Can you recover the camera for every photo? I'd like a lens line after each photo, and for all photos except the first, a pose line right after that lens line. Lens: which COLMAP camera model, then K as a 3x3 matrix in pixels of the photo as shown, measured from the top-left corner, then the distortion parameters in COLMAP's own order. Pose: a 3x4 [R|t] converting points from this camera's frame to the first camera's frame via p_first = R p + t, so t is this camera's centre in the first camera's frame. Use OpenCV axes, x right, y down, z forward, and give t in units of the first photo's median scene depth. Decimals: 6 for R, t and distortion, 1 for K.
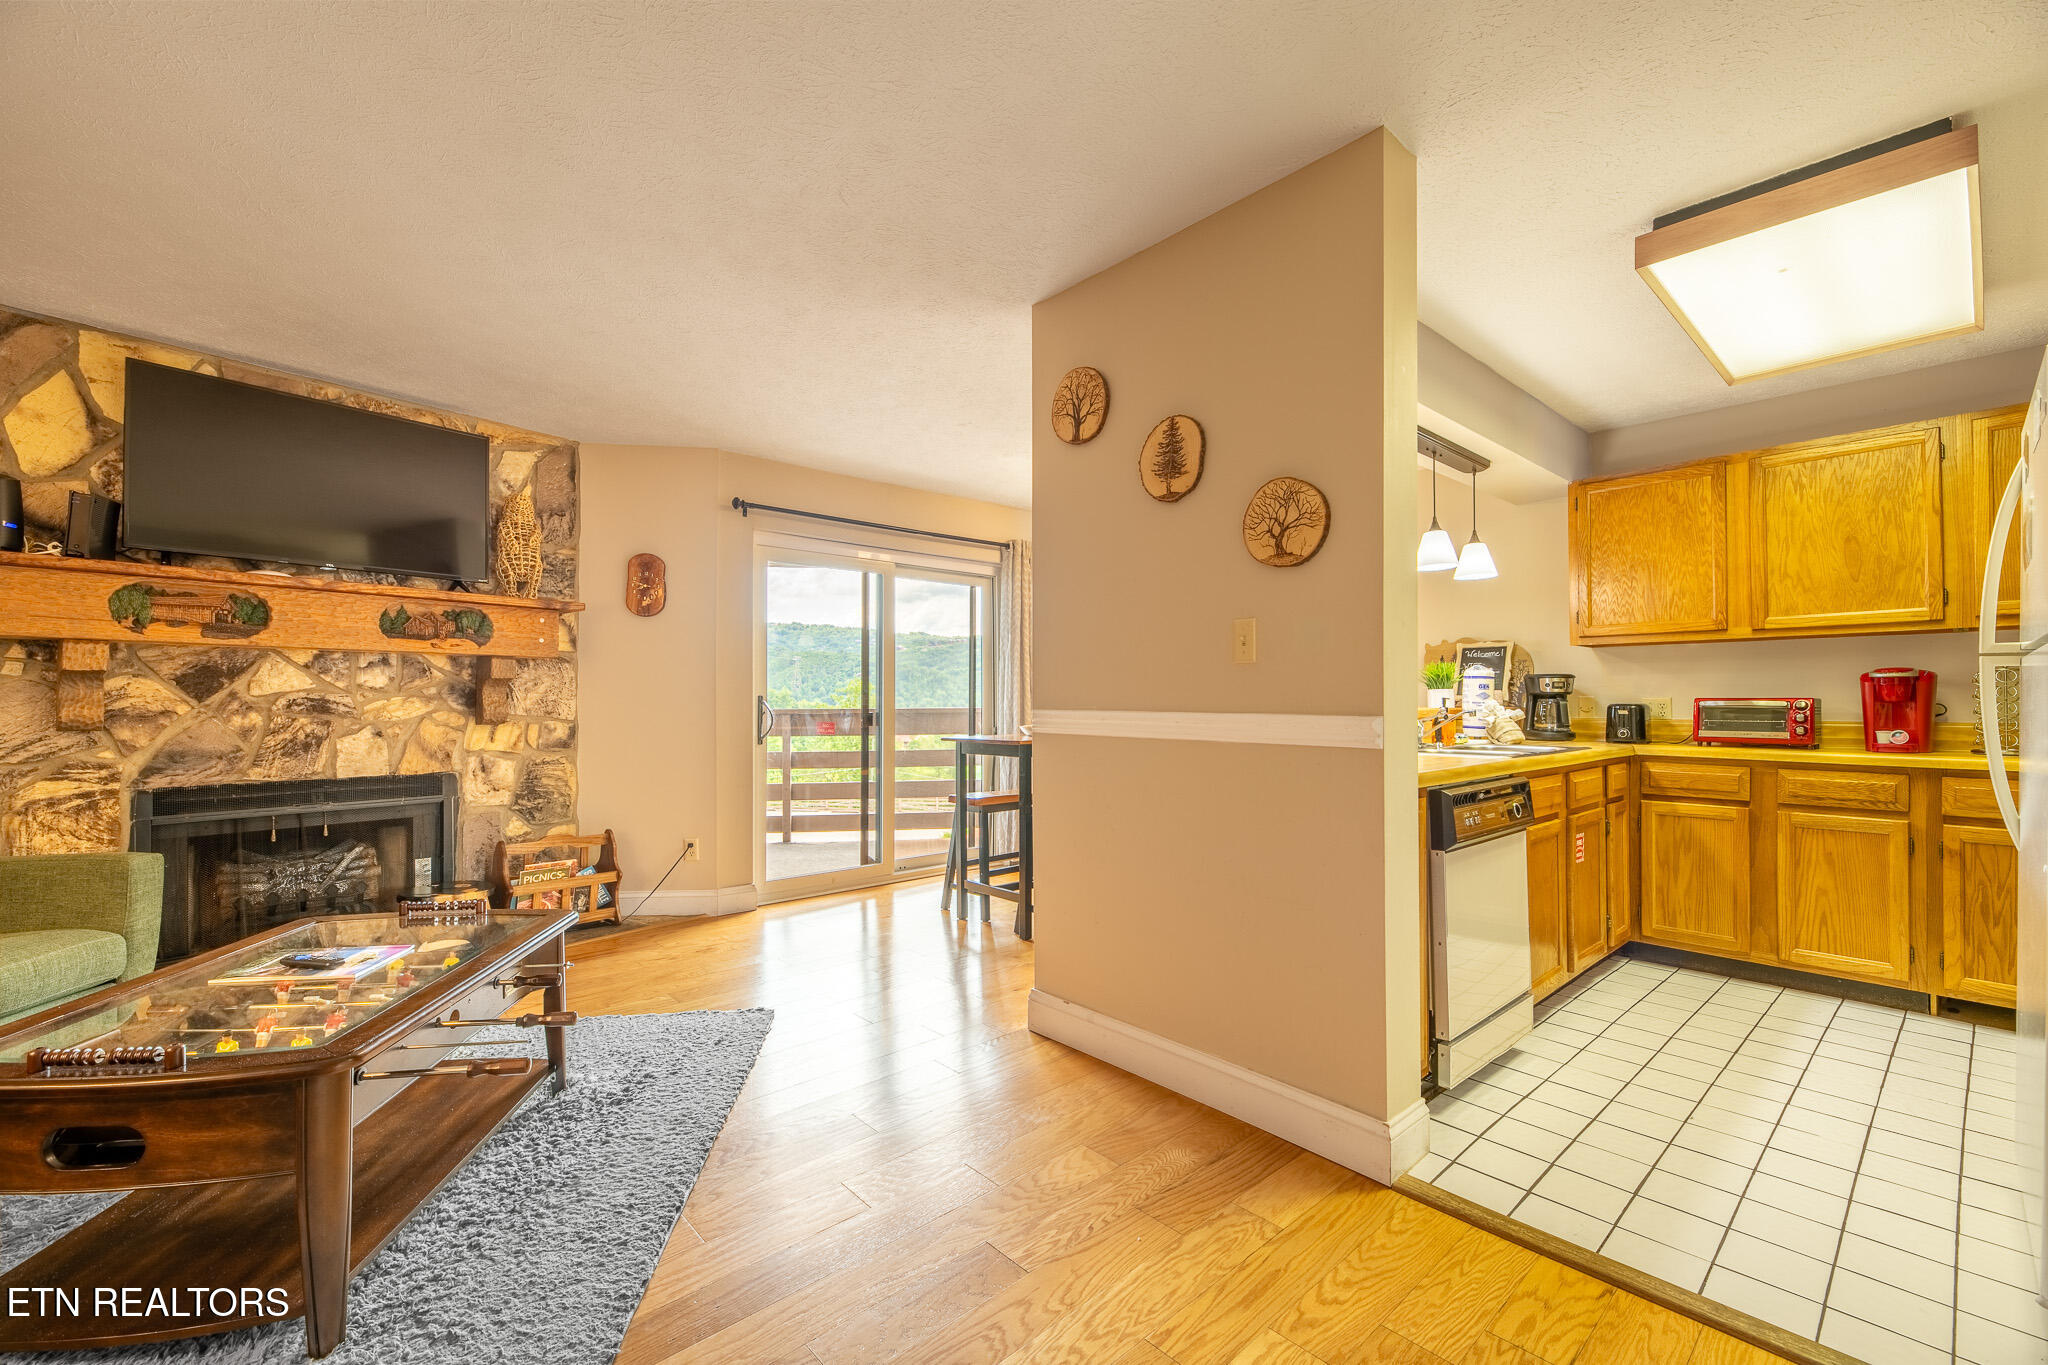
lens RADIAL K [[847.4, 0, 1029.2], [0, 847.4, 694.1], [0, 0, 1]] dist [-0.001692, -0.002259]
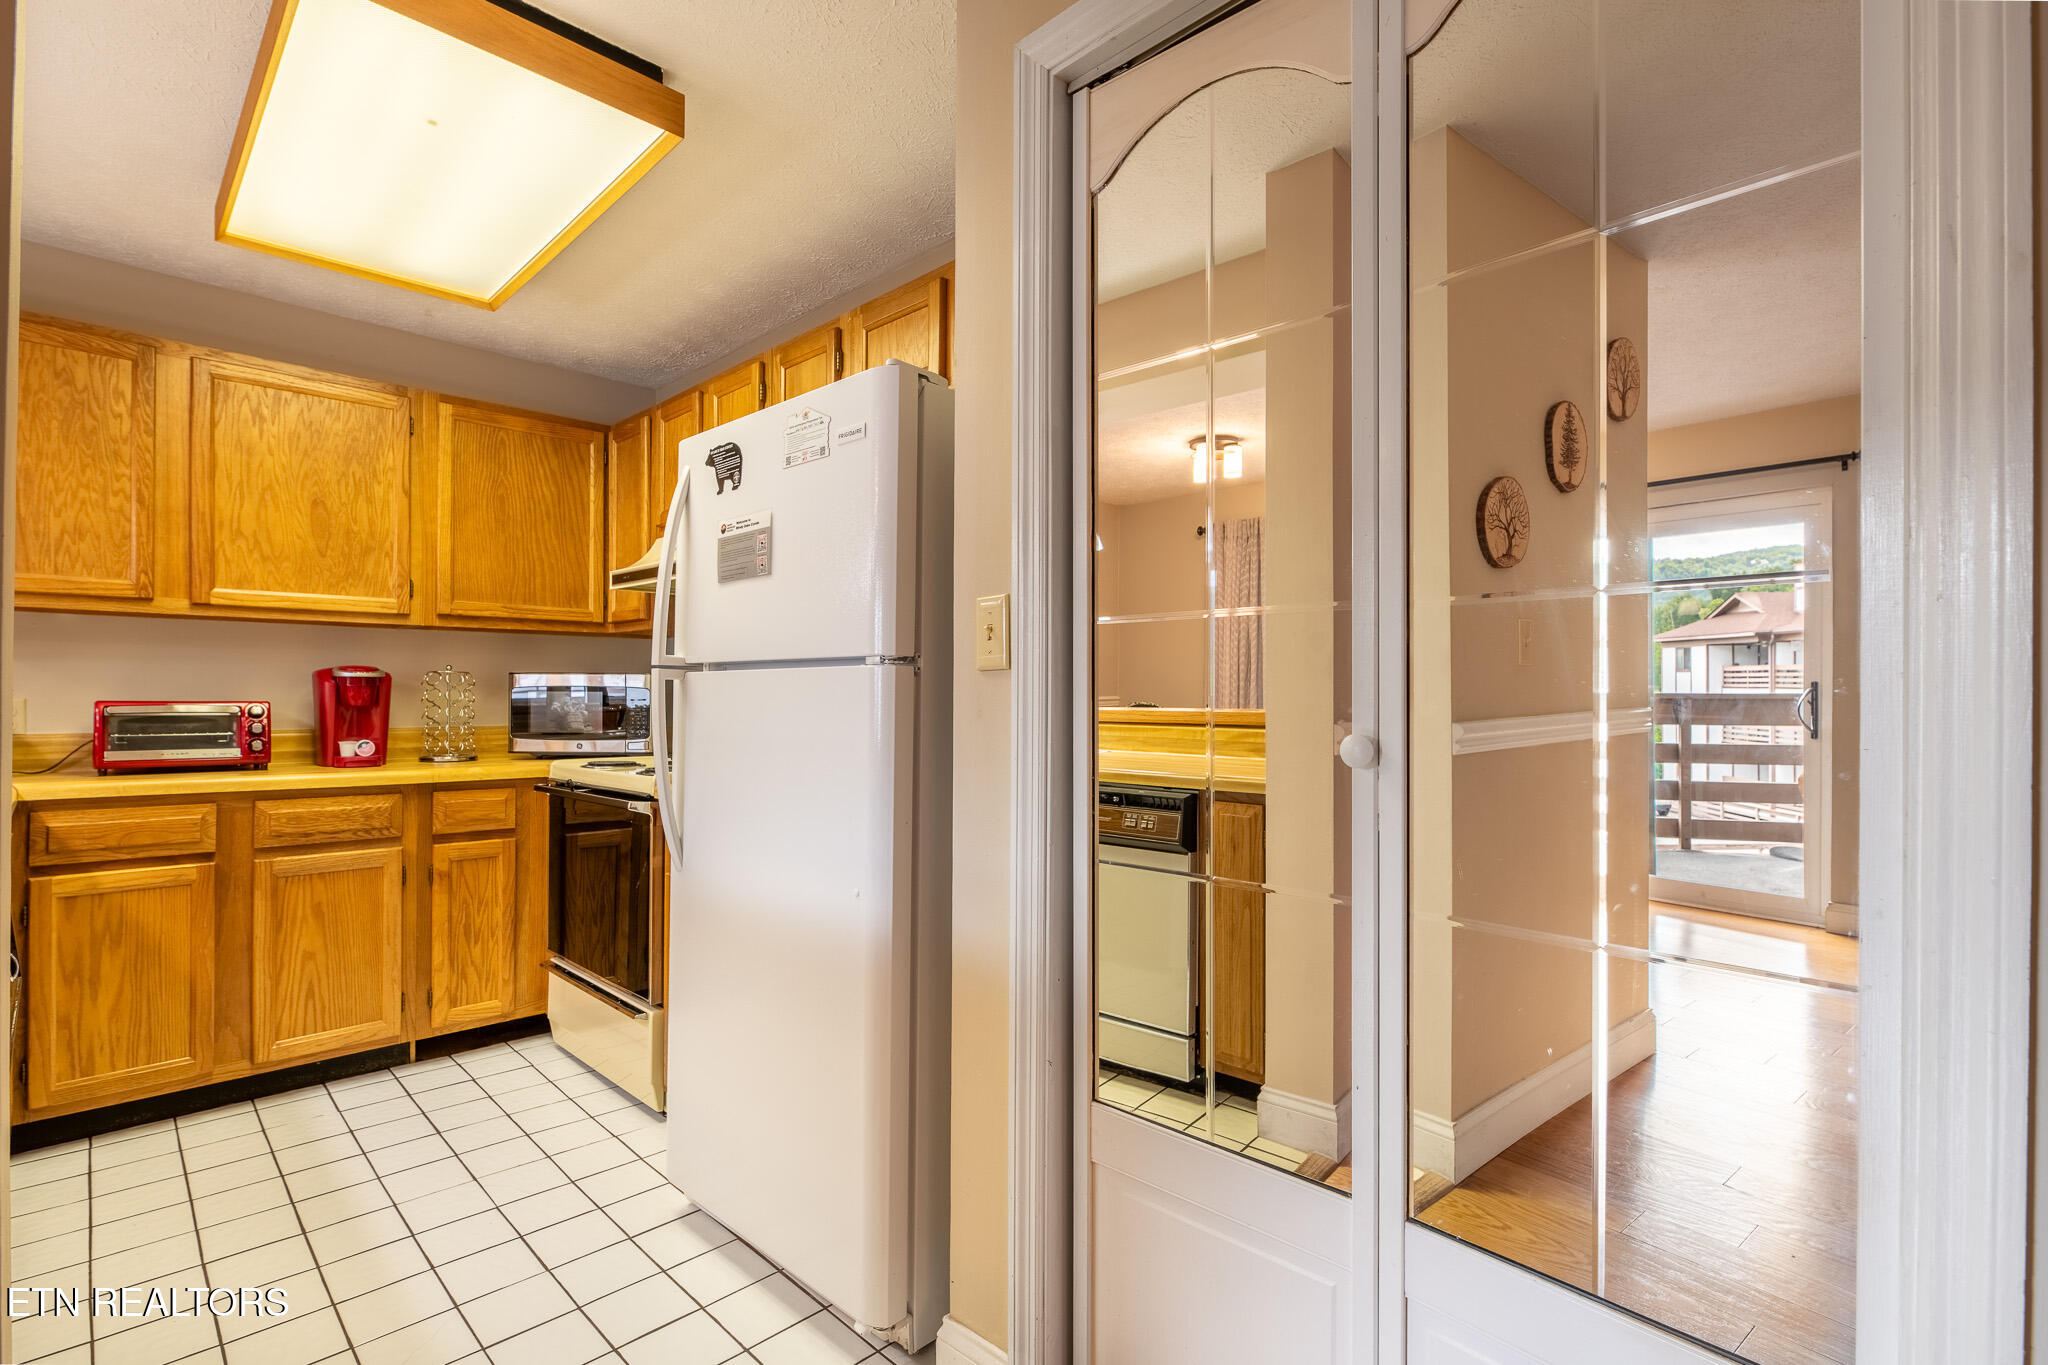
lens RADIAL K [[959.8, 0, 1024.0], [0, 959.8, 694.8], [0, 0, 1]] dist [-0.000608, -0.000828]
pose [[-0.056411, 0.002613, 0.998404, 0.030919], [-0.015605, 0.999872, -0.003499, -0.009315], [-0.998286, -0.015778, -0.056363, 0.385676]]
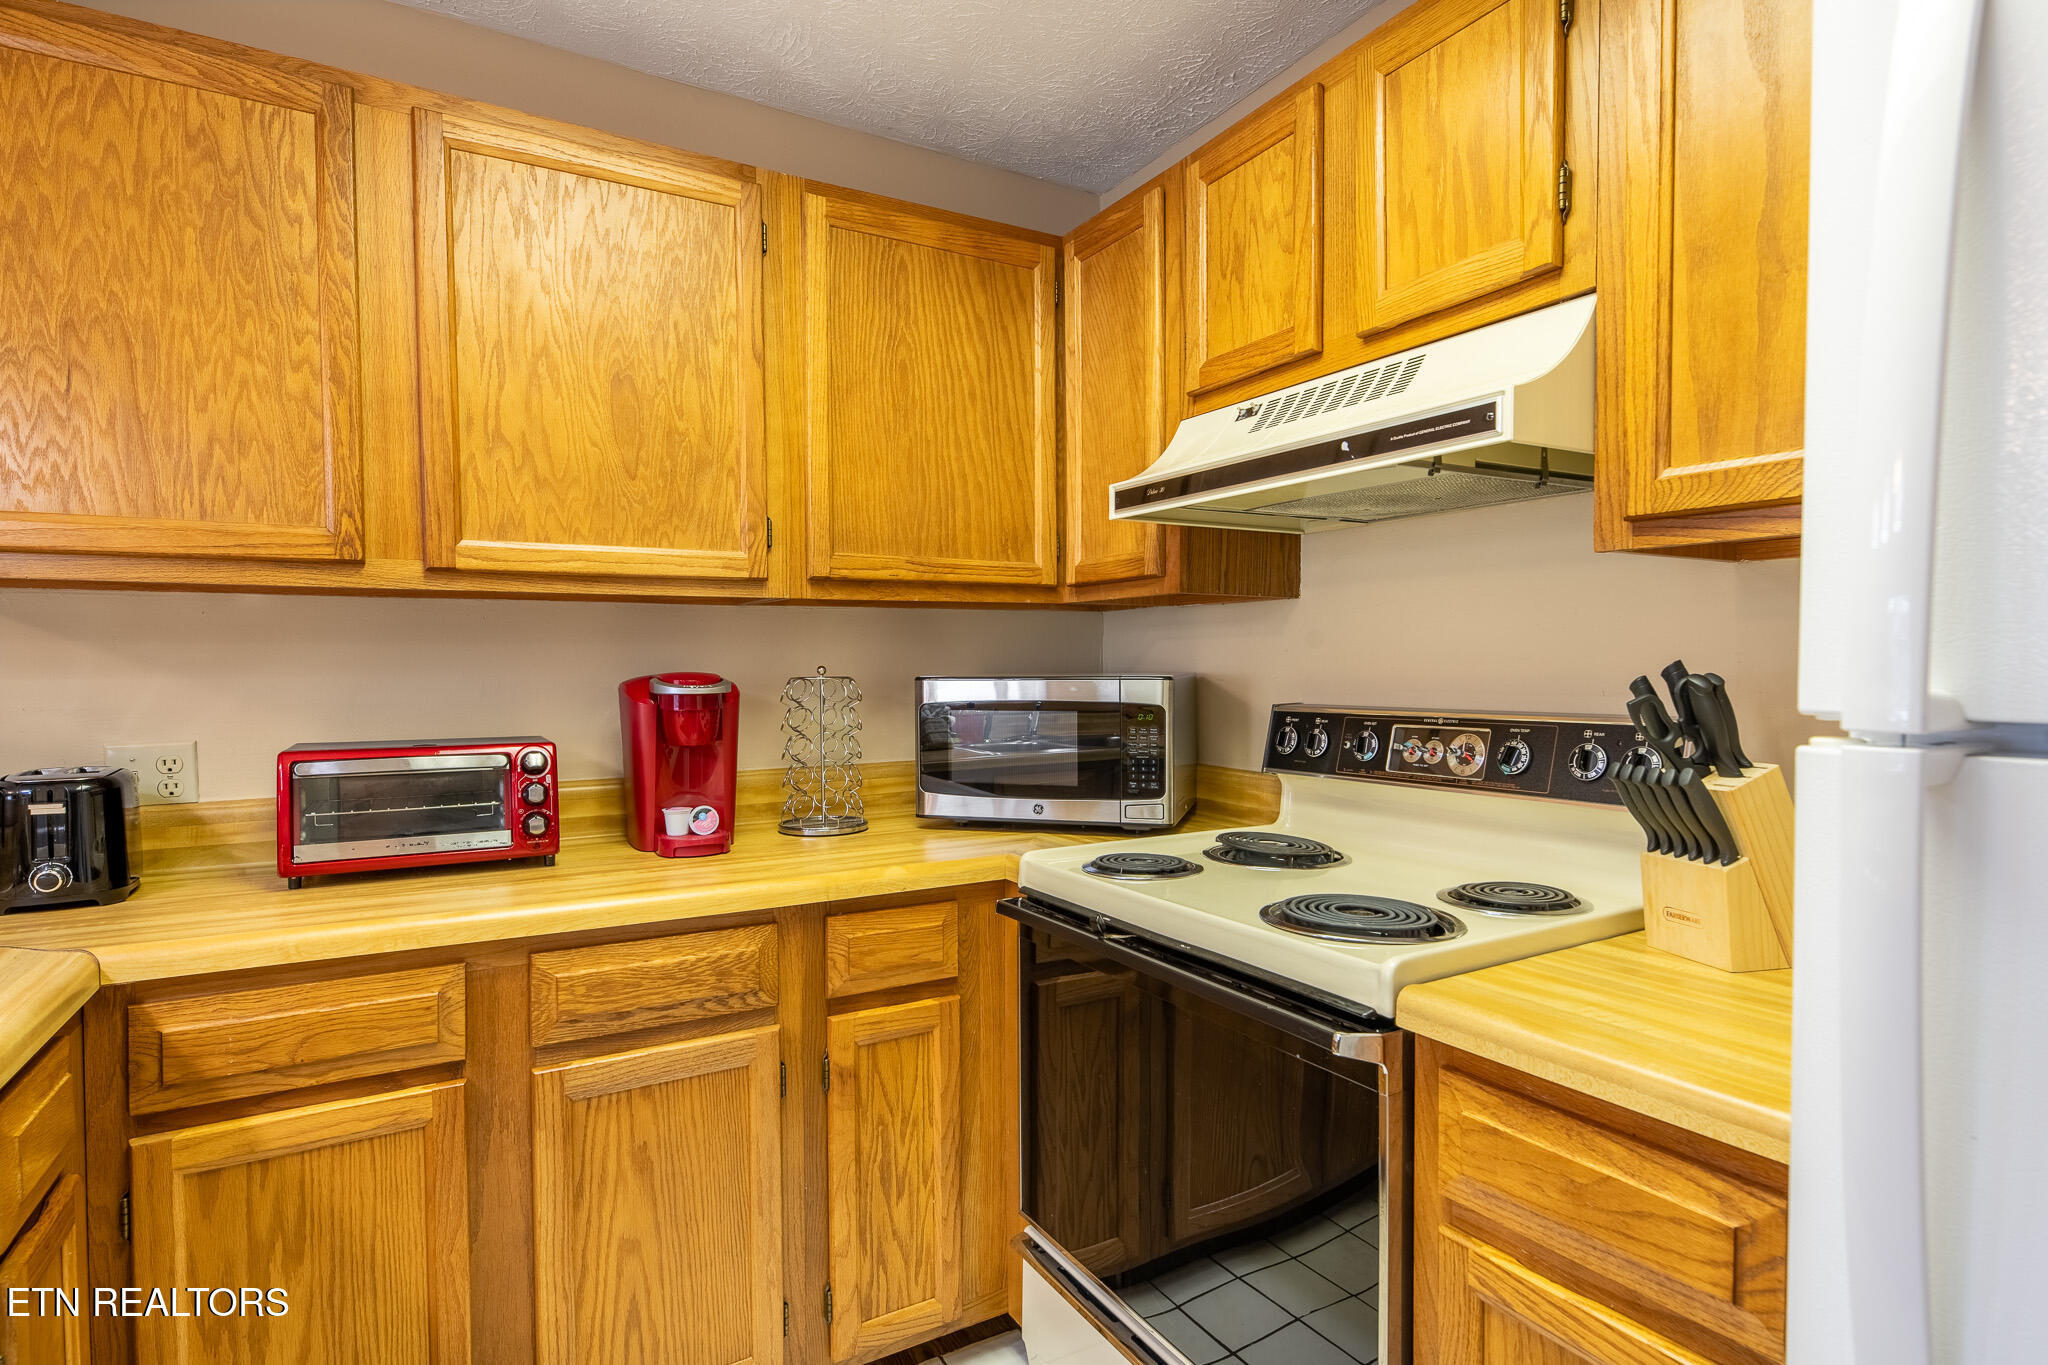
lens RADIAL K [[1051.0, 0, 1026.1], [0, 1051.0, 696.7], [0, 0, 1]] dist [0.000824, 0.000188]
pose [[0.201532, -0.029996, 0.979022, 0.479757], [-0.004683, 0.999490, 0.031587, -0.037291], [-0.979471, -0.010951, 0.201289, 0.688661]]
